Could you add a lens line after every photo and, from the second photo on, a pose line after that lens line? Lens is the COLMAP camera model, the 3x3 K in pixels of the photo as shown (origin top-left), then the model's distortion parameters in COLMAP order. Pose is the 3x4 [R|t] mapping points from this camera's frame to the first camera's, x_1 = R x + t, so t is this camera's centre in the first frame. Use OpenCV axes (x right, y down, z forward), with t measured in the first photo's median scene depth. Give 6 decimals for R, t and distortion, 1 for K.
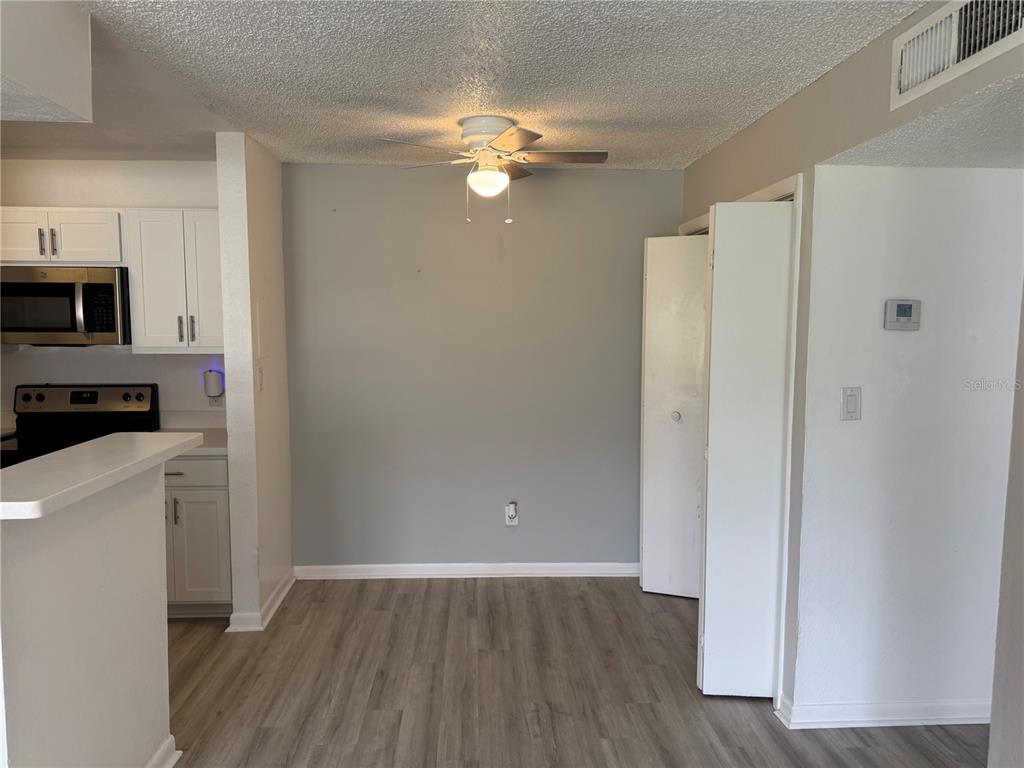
lens RADIAL K [[727.3, 0, 512.1], [0, 727.3, 380.6], [0, 0, 1]] dist [0.041016, -0.056829]
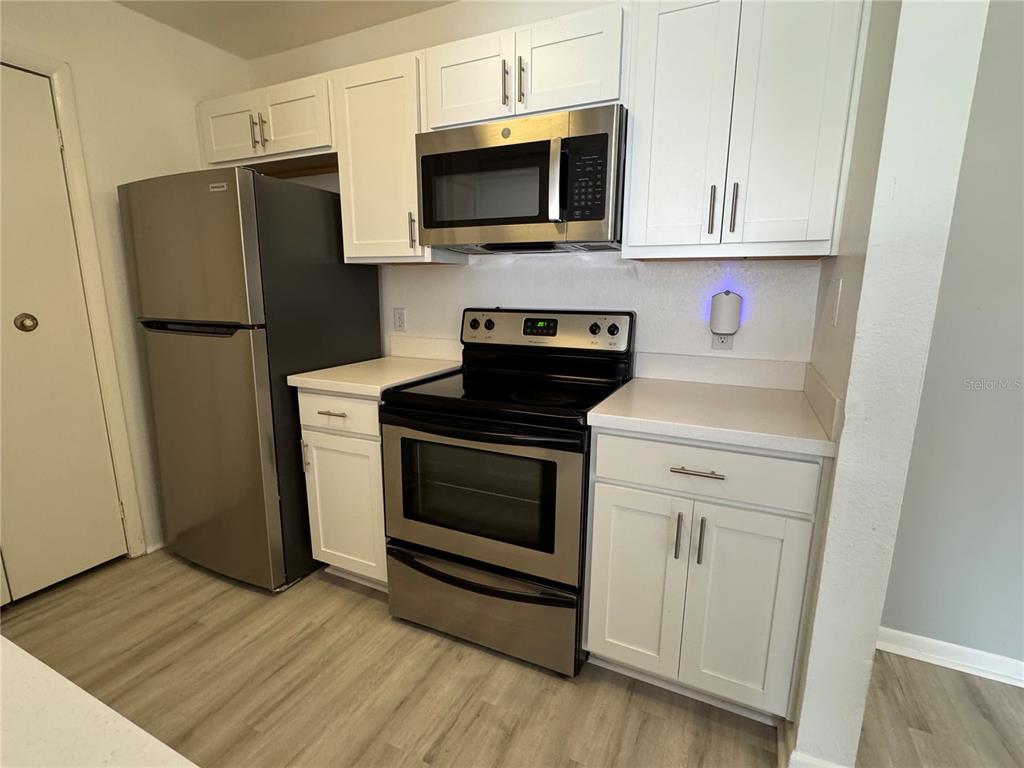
lens RADIAL K [[483.0, 0, 512.0], [0, 483.0, 384.0], [0, 0, 1]] dist [-0.004340, -0.001141]
pose [[0.880238, 0.097457, -0.464417, -0.410442], [-0.047412, 0.991848, 0.118274, 0.025879], [0.472158, -0.082091, 0.877683, 0.602390]]
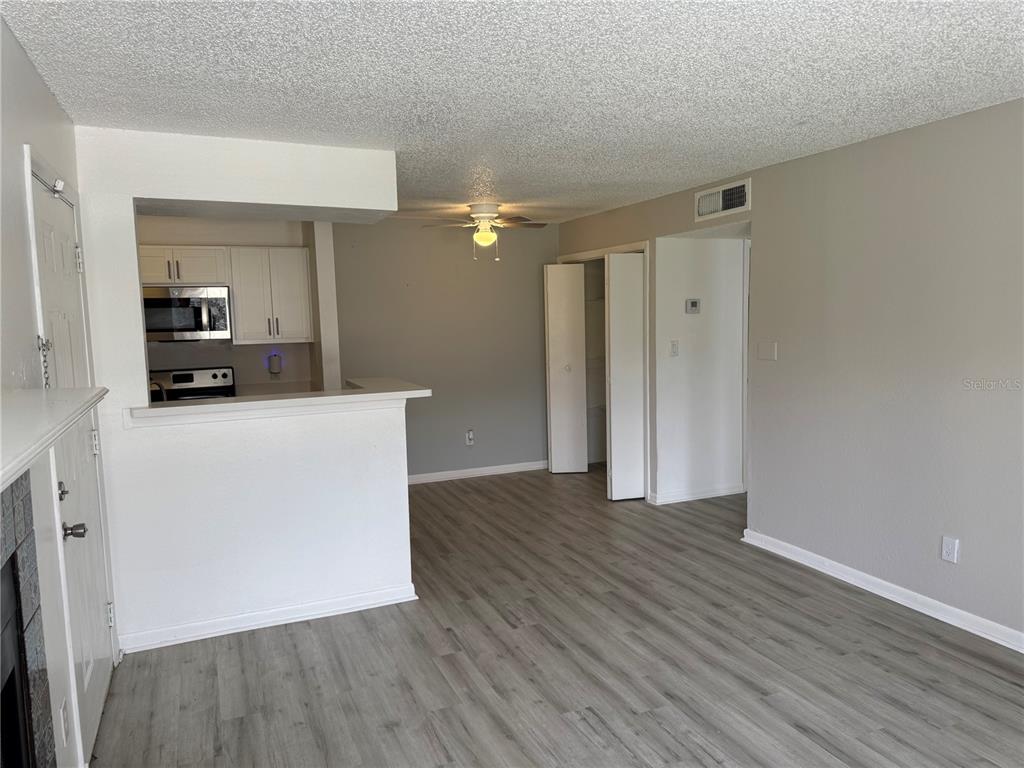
lens RADIAL K [[727.3, 0, 512.1], [0, 727.3, 380.6], [0, 0, 1]] dist [0.041016, -0.056829]
pose [[0.934296, -0.056784, 0.351947, -0.531436], [0.058590, 0.998267, 0.005526, 0.062235], [-0.351651, 0.015457, 0.936004, -0.597293]]
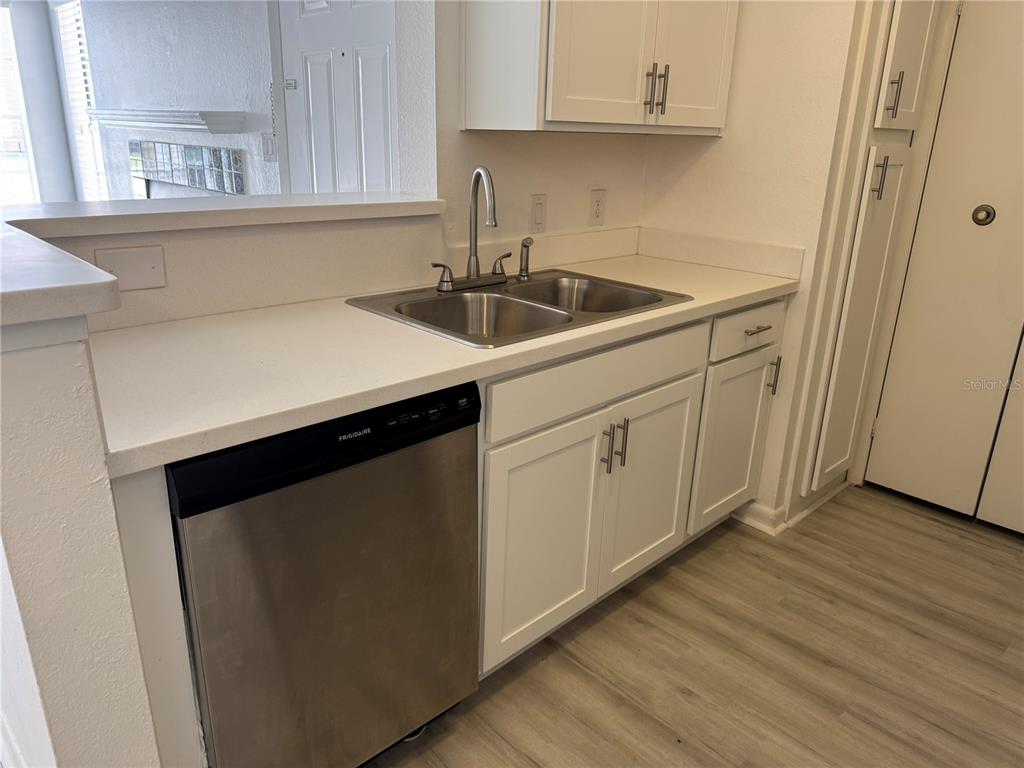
lens RADIAL K [[725.2, 0, 512.0], [0, 725.2, 384.0], [0, 0, 1]] dist [0.158748, -0.186126]
pose [[-0.749180, 0.194602, -0.633135, 1.180643], [-0.087108, 0.918619, 0.385423, -0.752134], [0.656614, 0.343902, -0.671260, 4.903245]]
